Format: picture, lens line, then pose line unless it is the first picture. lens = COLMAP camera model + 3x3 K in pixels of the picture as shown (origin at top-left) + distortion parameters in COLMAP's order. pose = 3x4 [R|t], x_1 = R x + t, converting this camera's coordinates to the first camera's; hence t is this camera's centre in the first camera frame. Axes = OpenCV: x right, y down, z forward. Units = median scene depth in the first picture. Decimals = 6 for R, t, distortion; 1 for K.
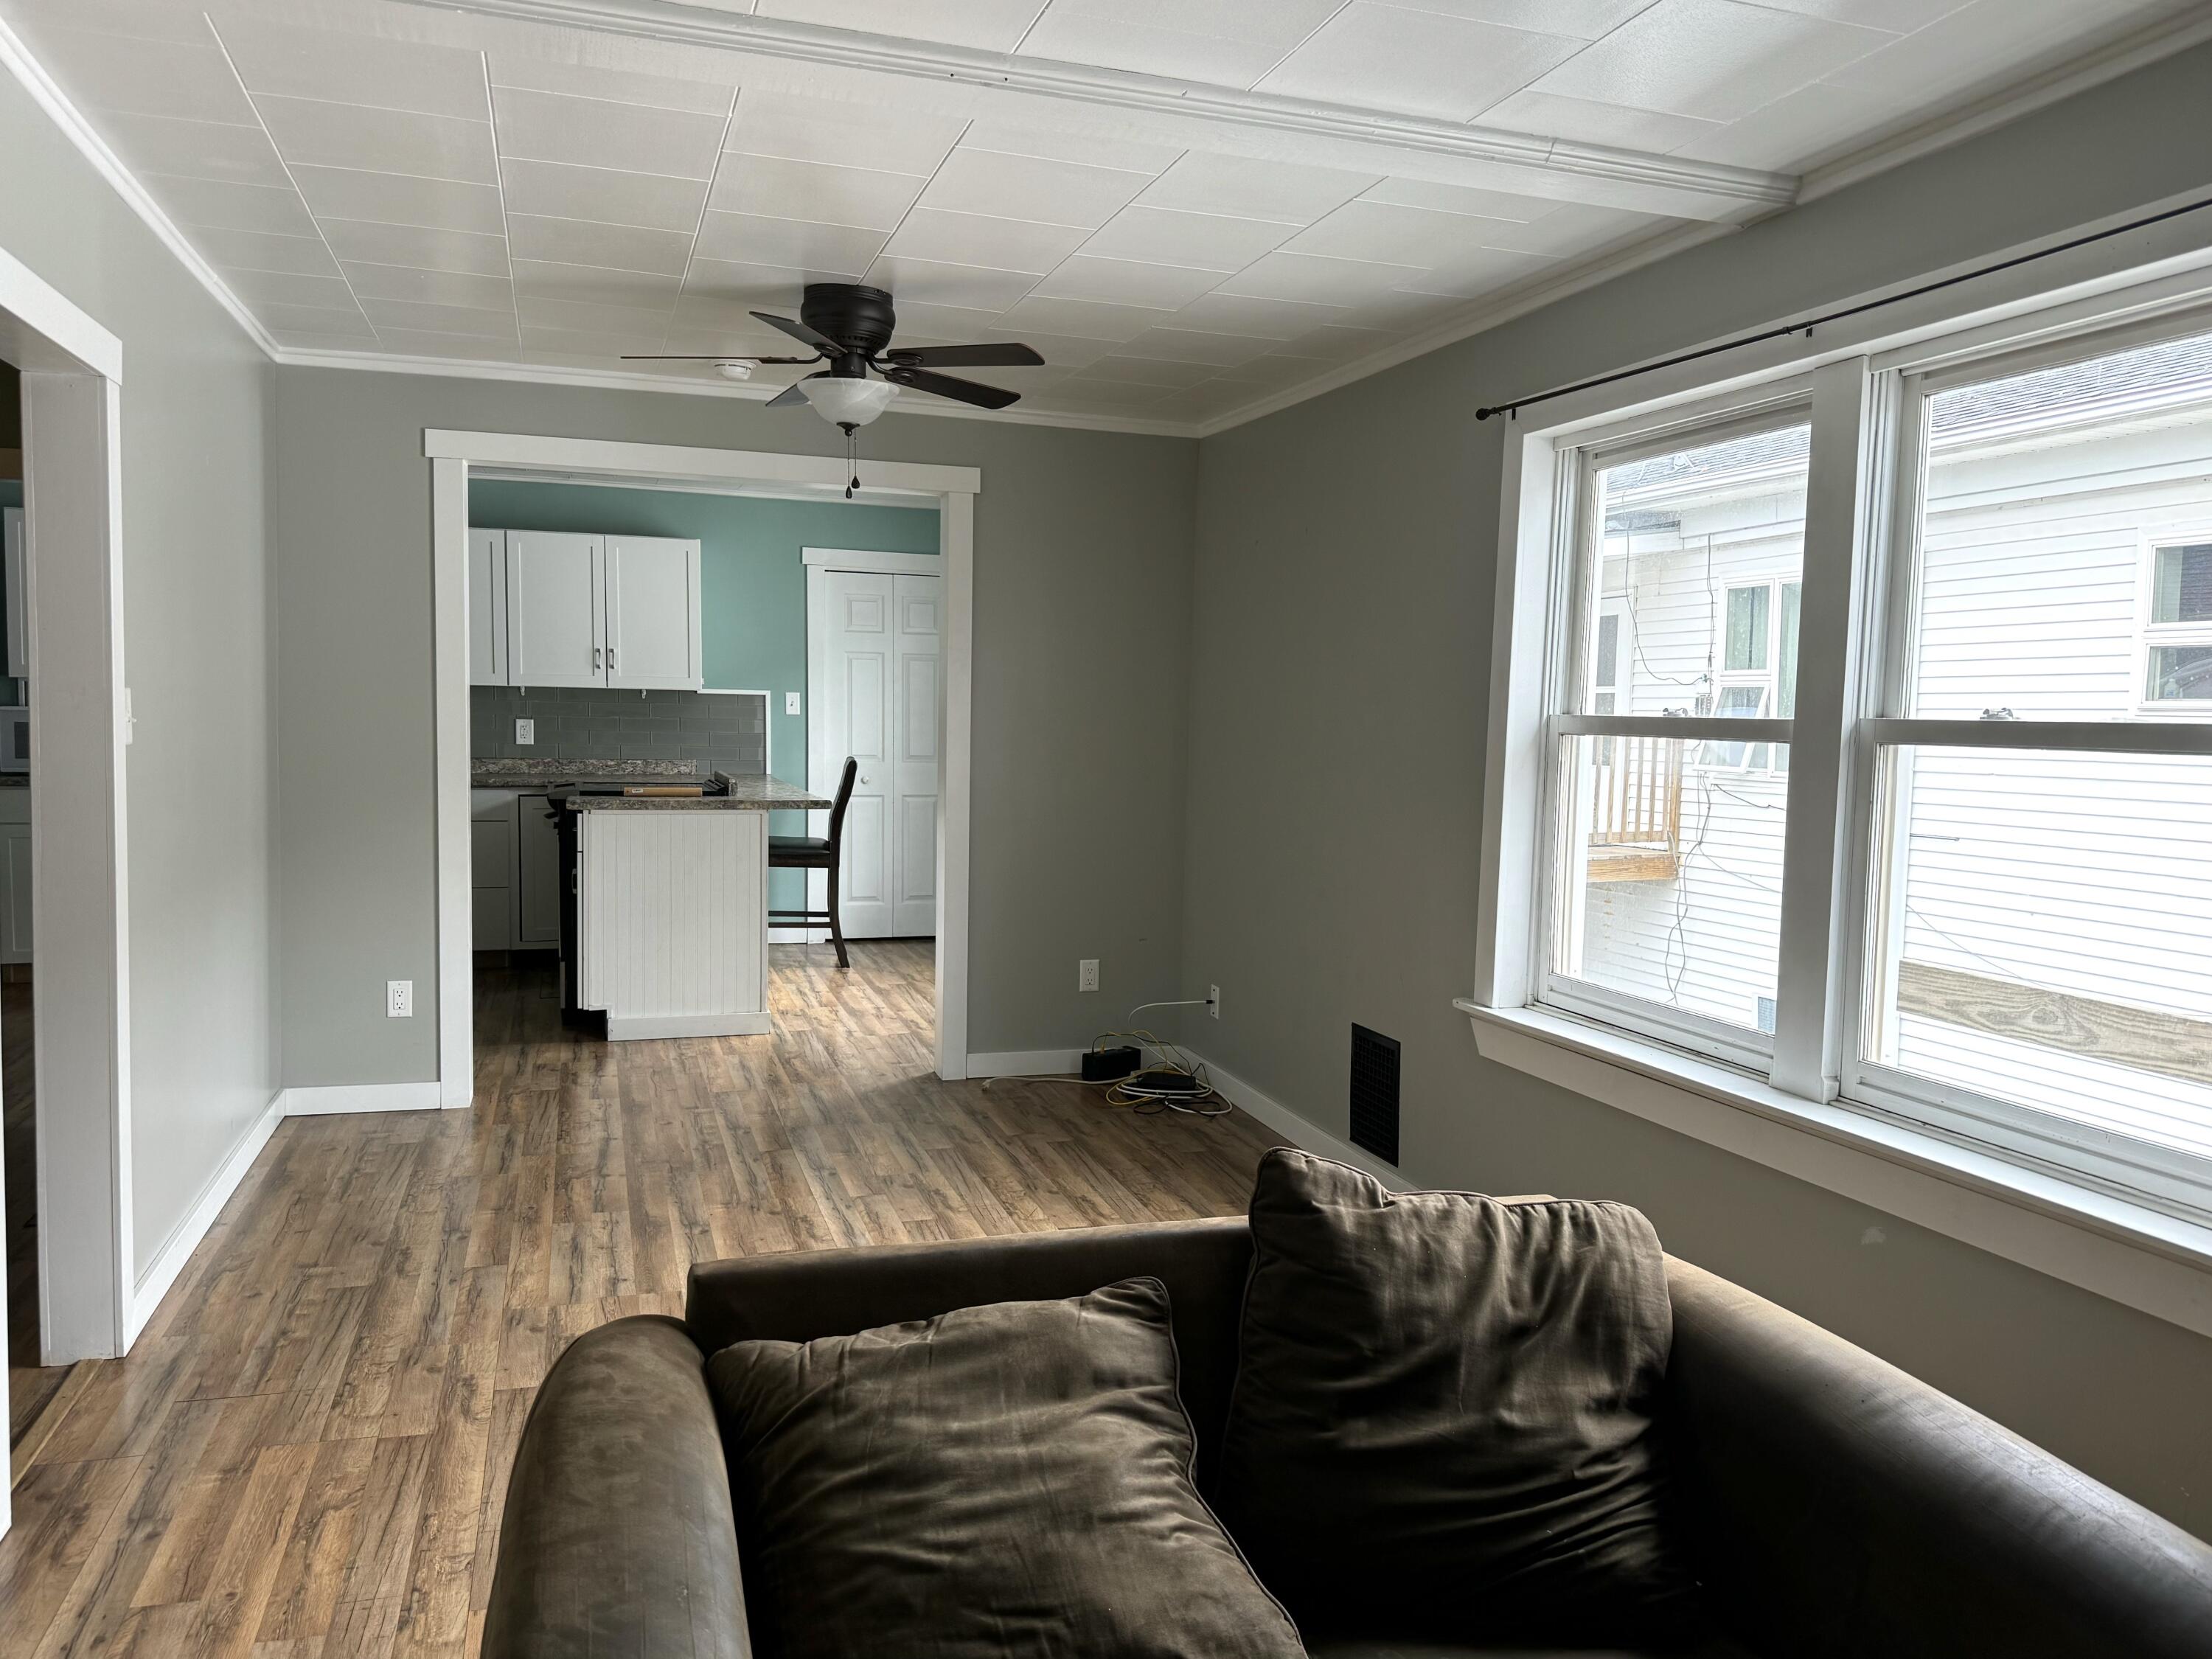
lens RADIAL K [[1647.5, 0, 1136.9], [0, 1647.5, 835.1], [0, 0, 1]] dist [0.072464, -0.122973]
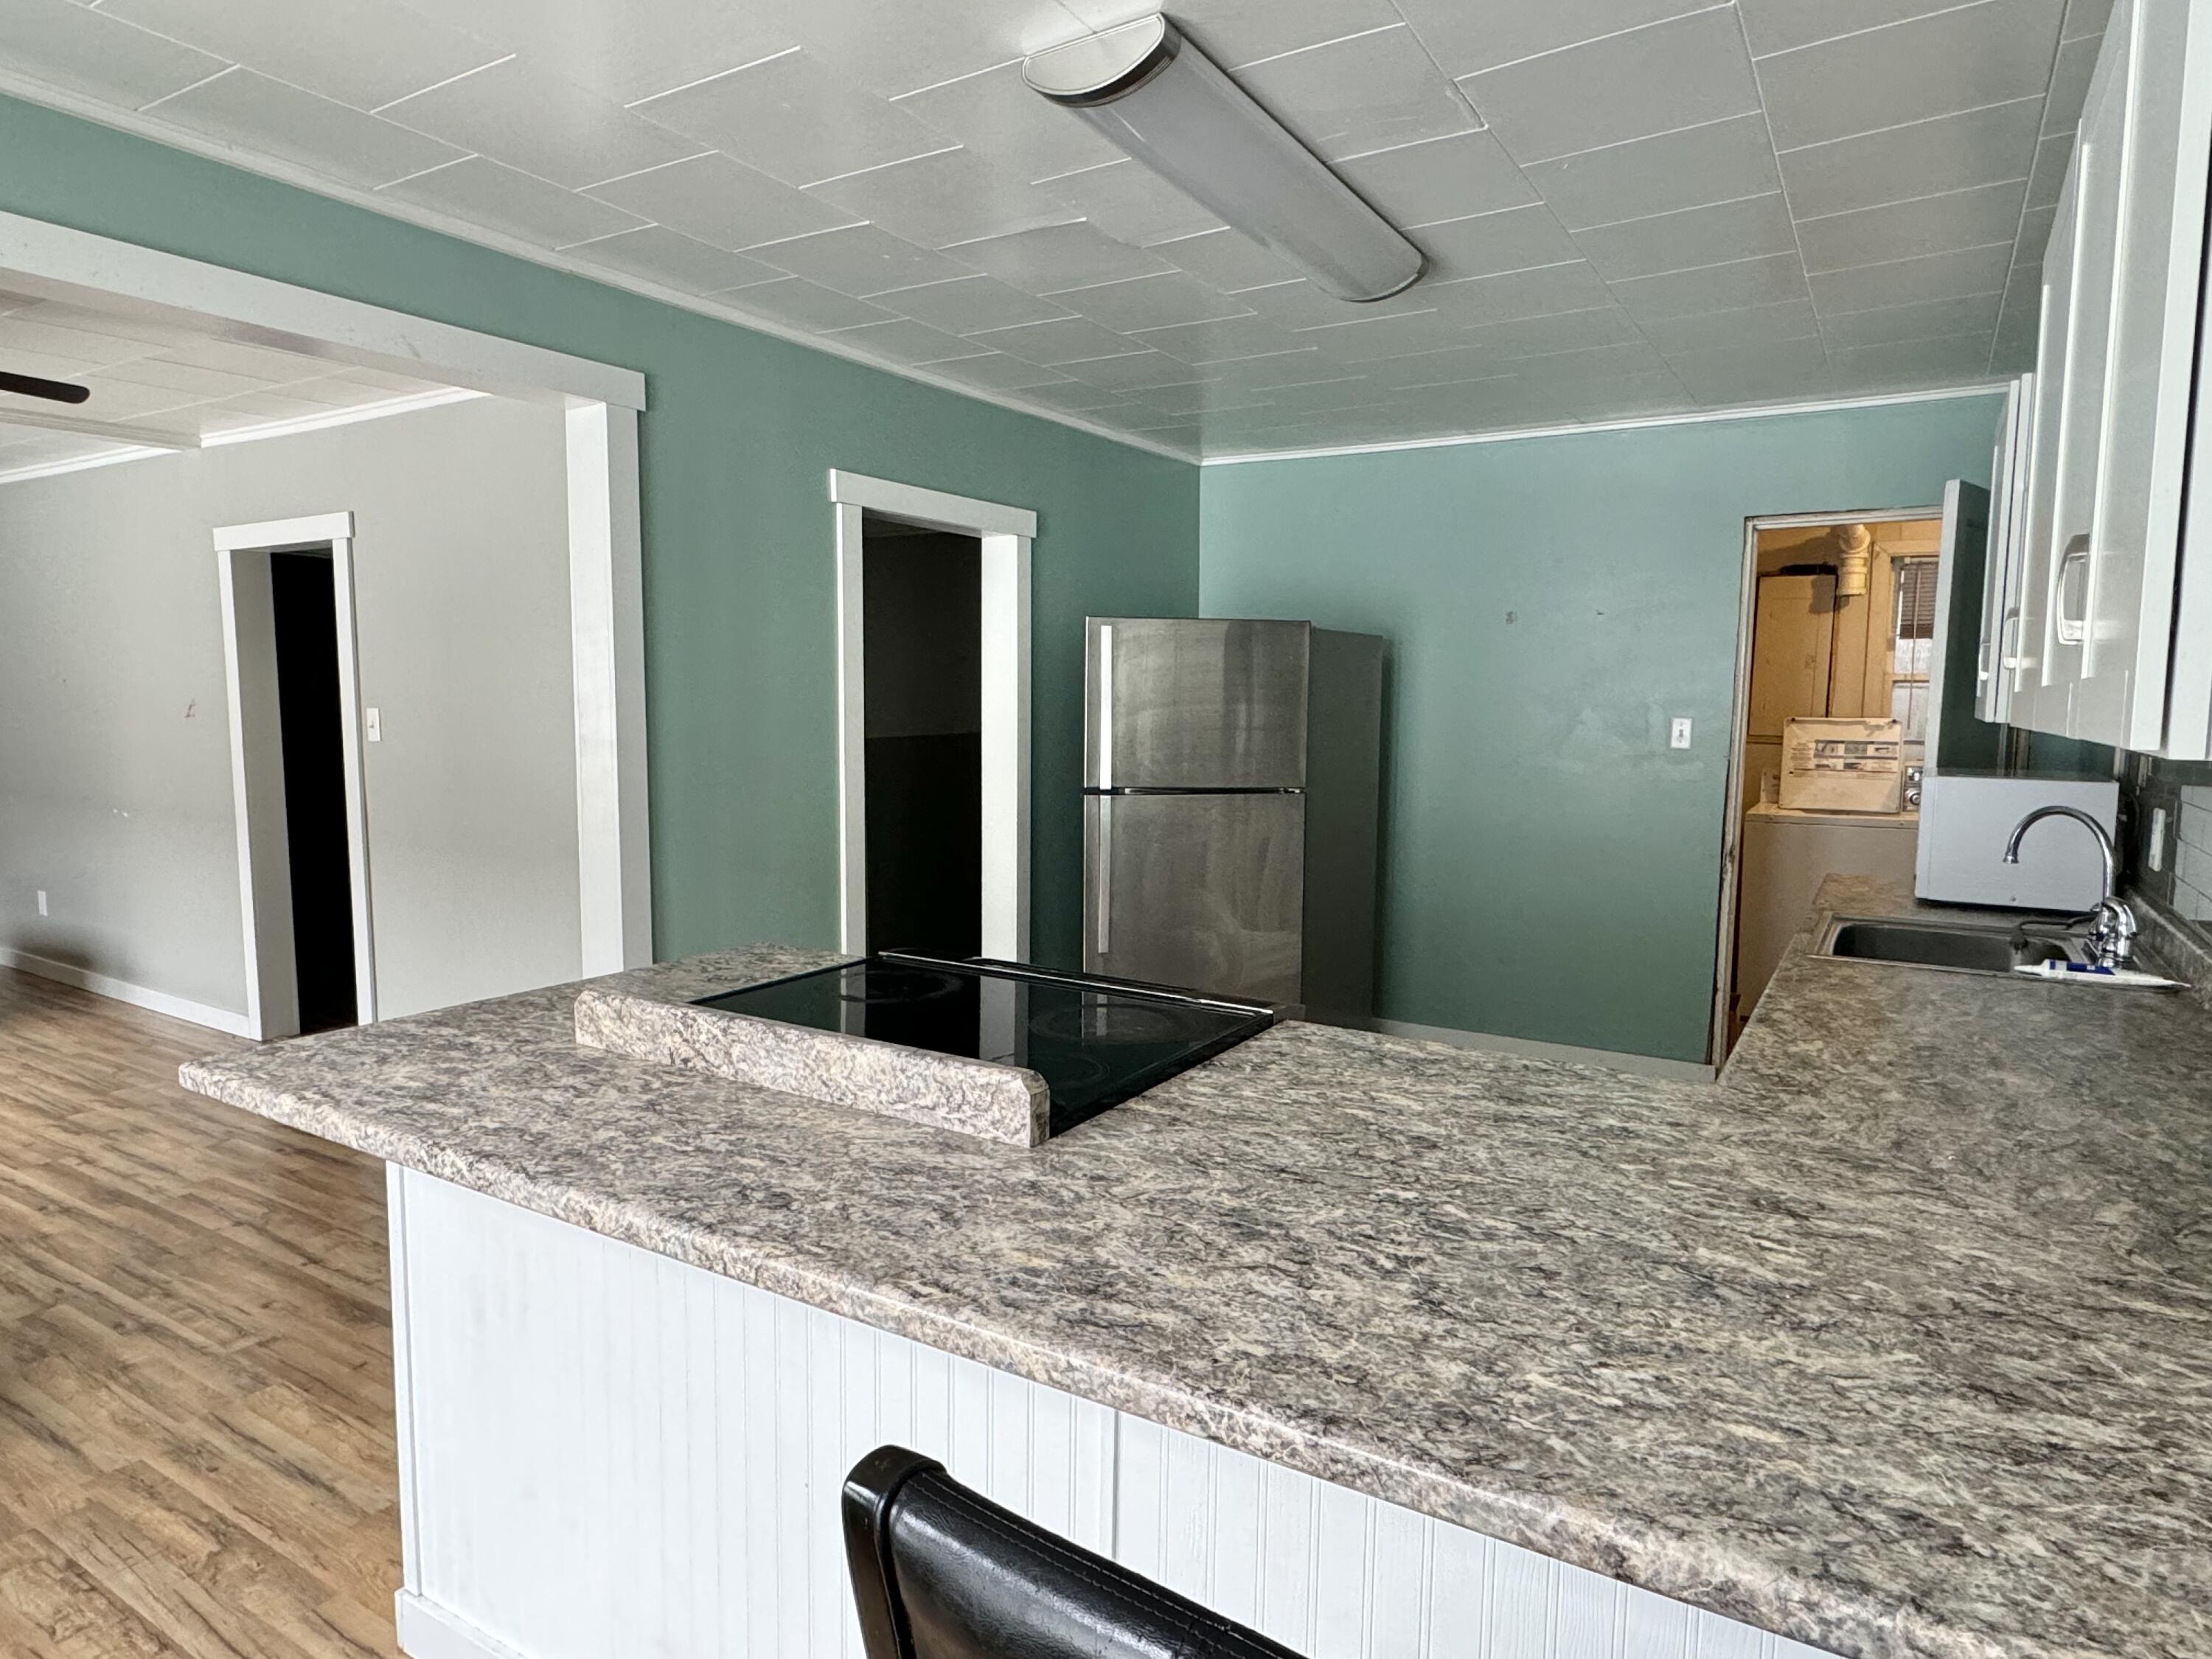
lens RADIAL K [[1299.9, 0, 1106.0], [0, 1299.9, 829.5], [0, 0, 1]] dist [-0.001916, -0.003227]
pose [[-0.765208, 0.035546, -0.642801, -0.246410], [-0.078749, 0.985808, 0.148260, -0.171972], [0.638948, 0.164070, -0.751549, 1.941968]]
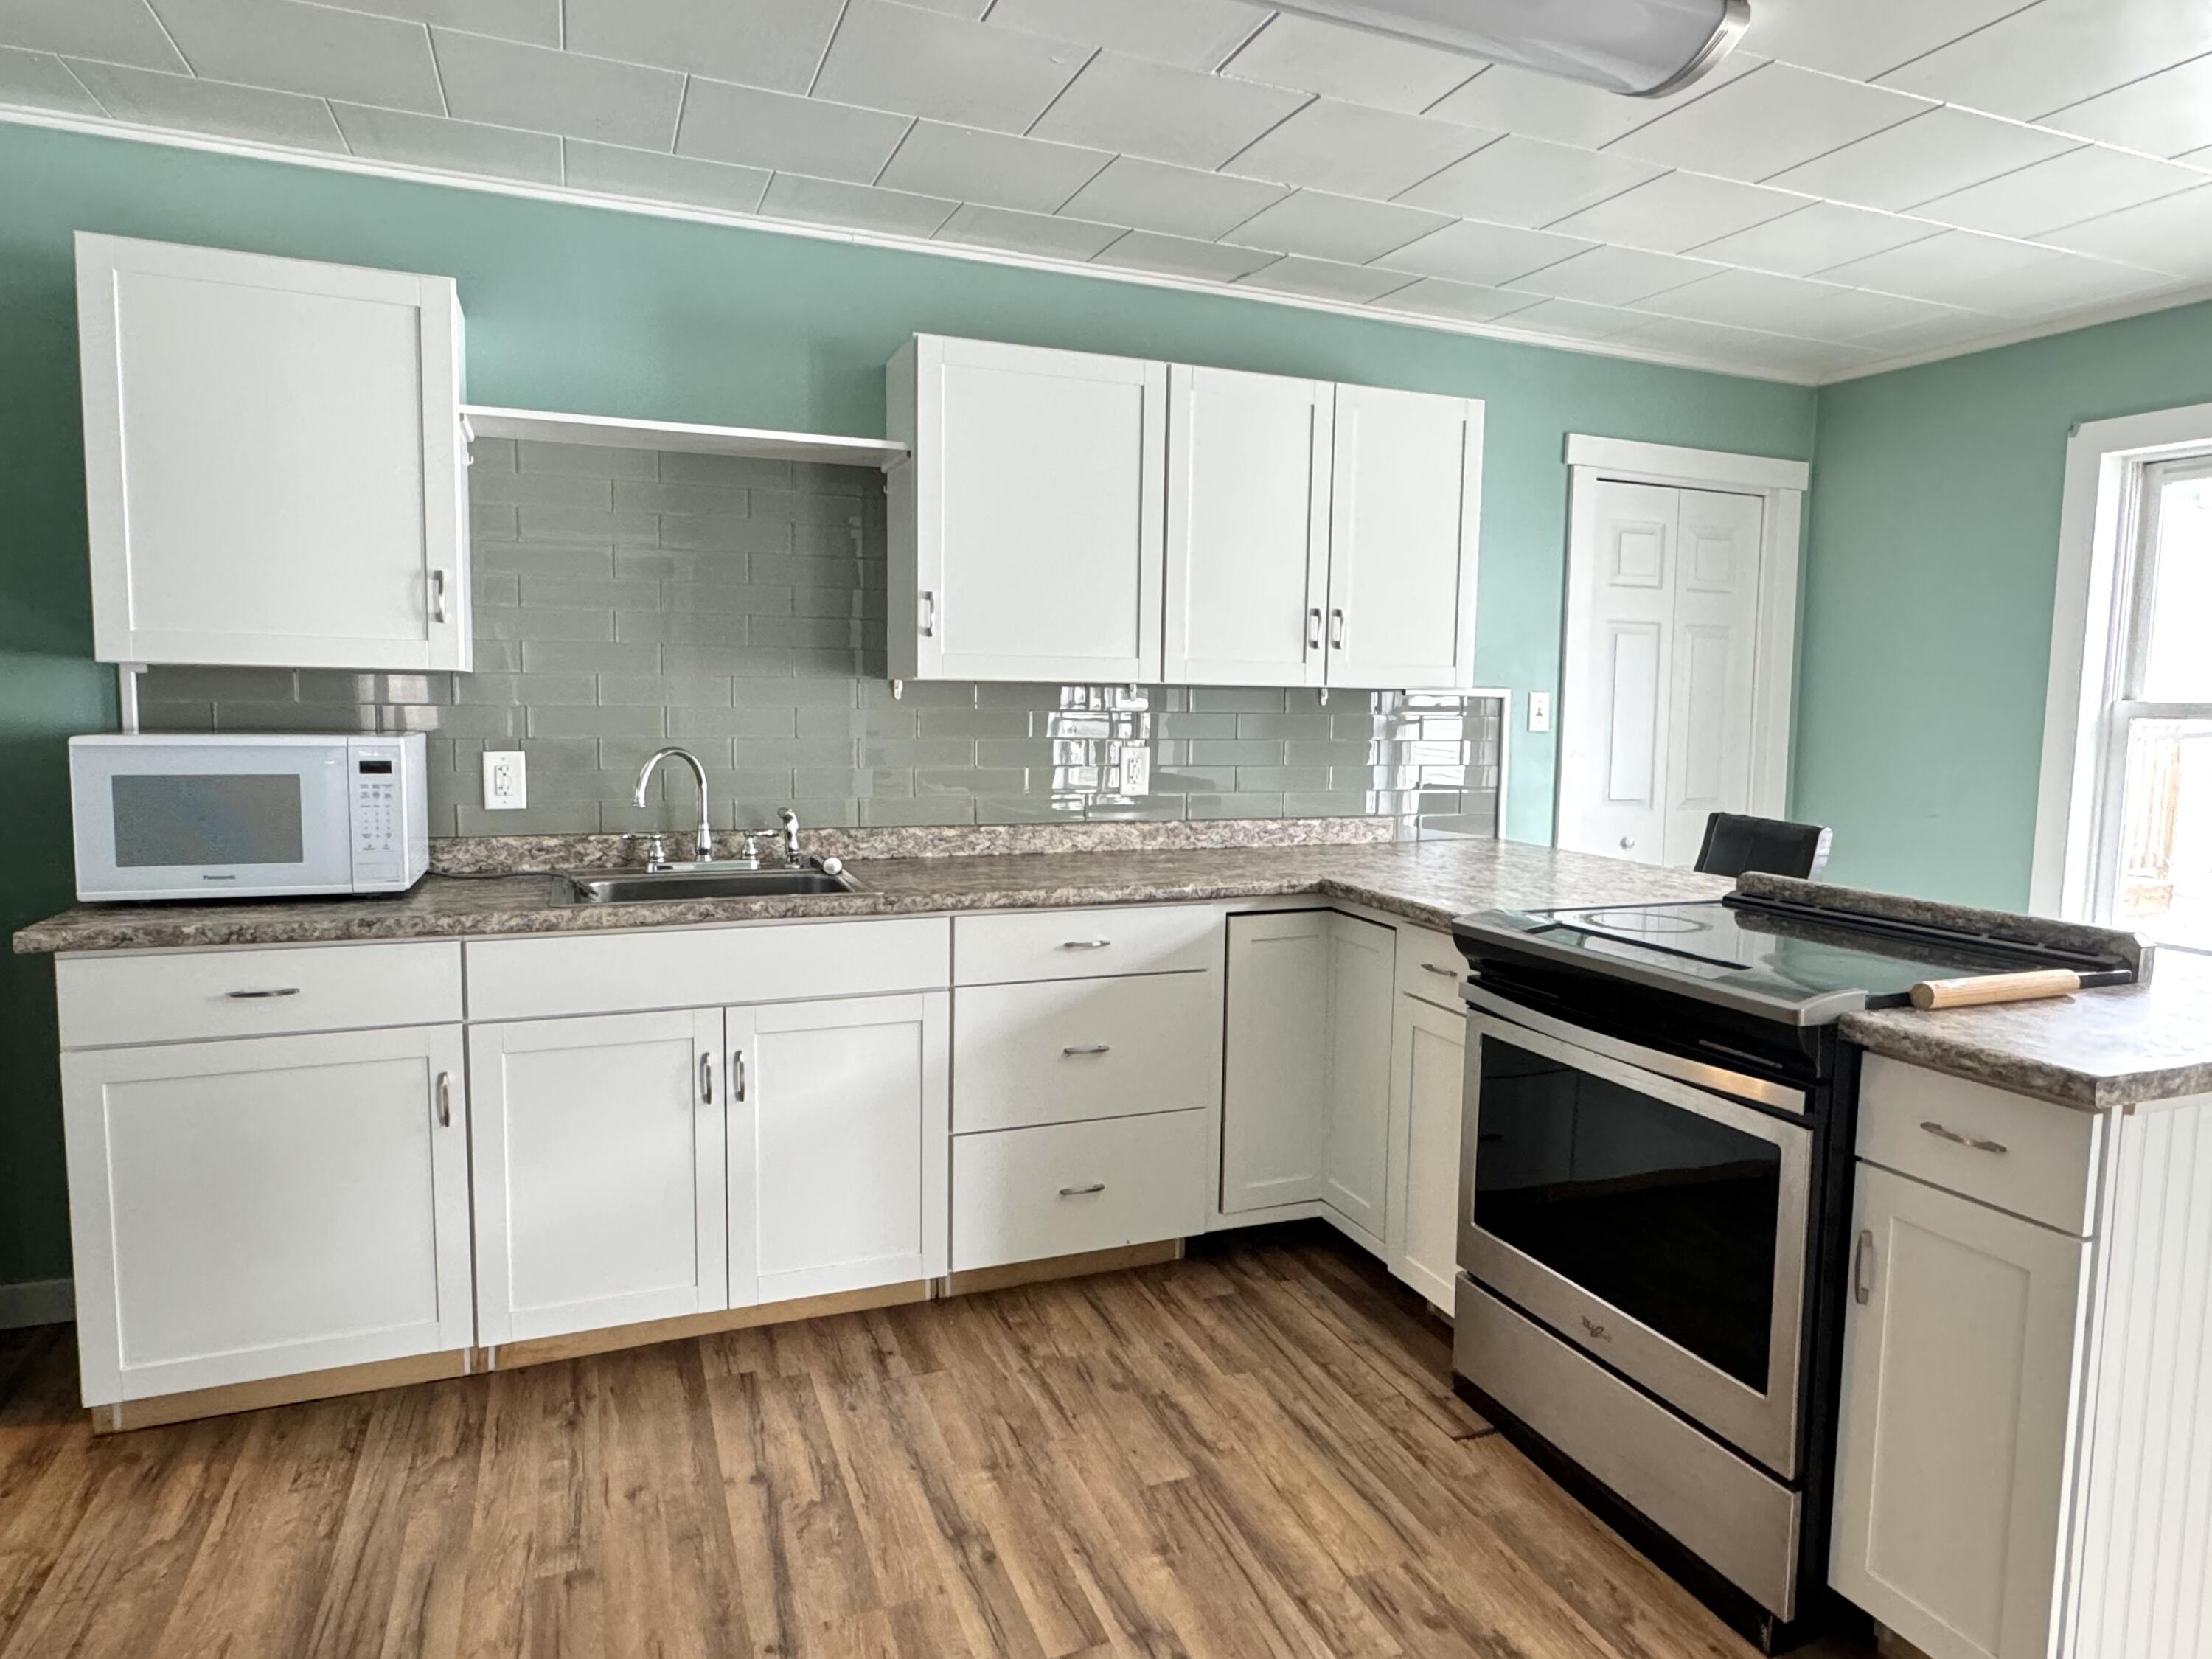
lens RADIAL K [[1299.9, 0, 1106.0], [0, 1299.9, 829.5], [0, 0, 1]] dist [-0.001916, -0.003227]
pose [[0.998526, -0.008405, 0.053630, -0.759694], [0.007108, 0.999679, 0.024319, -0.102708], [-0.053817, -0.023902, 0.998265, 1.126423]]
